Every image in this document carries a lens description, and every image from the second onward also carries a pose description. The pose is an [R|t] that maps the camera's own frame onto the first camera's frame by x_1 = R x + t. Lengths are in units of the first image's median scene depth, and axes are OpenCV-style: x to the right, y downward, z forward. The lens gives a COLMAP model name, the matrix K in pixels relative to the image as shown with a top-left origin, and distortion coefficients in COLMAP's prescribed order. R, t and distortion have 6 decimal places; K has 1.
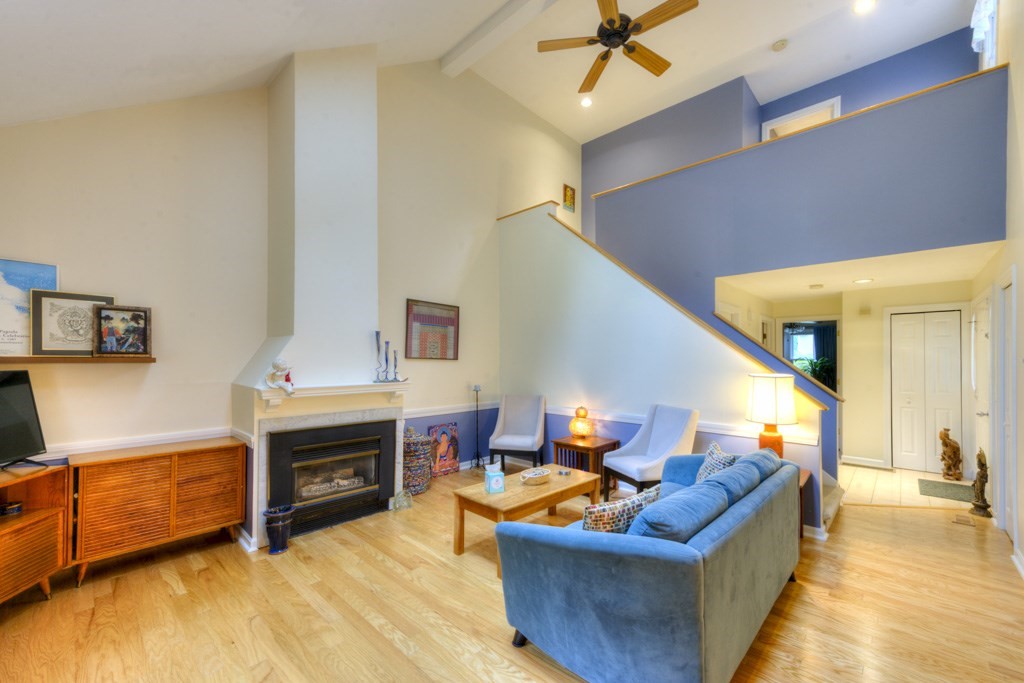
lens RADIAL K [[411.4, 0, 500.6], [0, 411.4, 358.3], [0, 0, 1]] dist [0.017217, -0.001251]
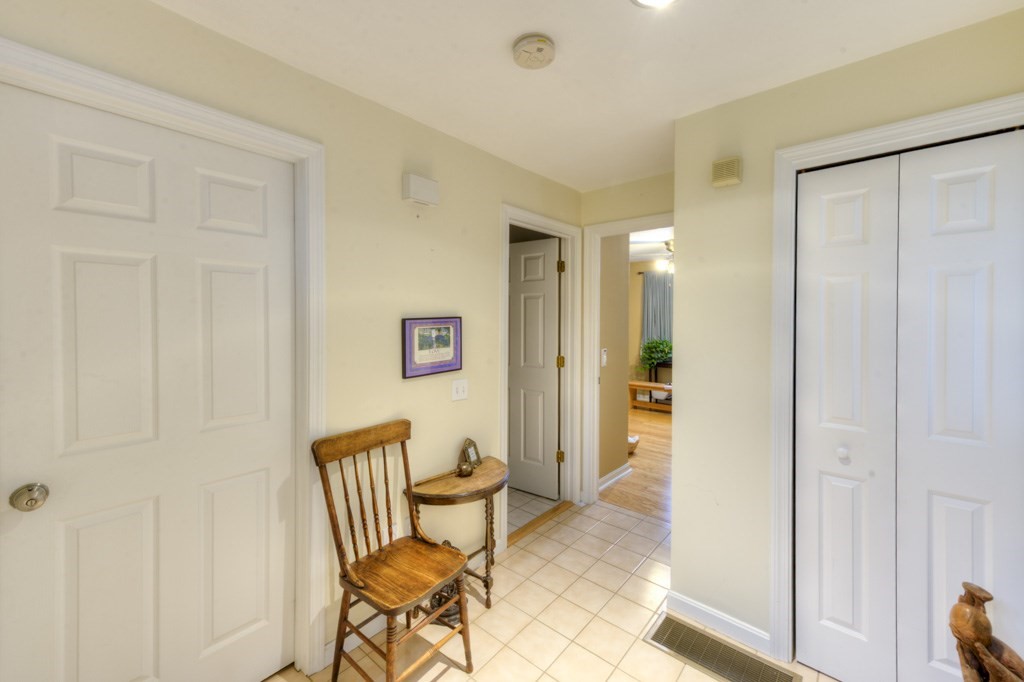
lens RADIAL K [[411.4, 0, 509.7], [0, 411.4, 355.1], [0, 0, 1]] dist [0.017217, -0.001251]
pose [[0.999518, -0.016211, 0.026475, 0.733780], [0.015122, 0.999052, 0.040810, 0.014734], [-0.027111, -0.040390, 0.998816, 0.714826]]
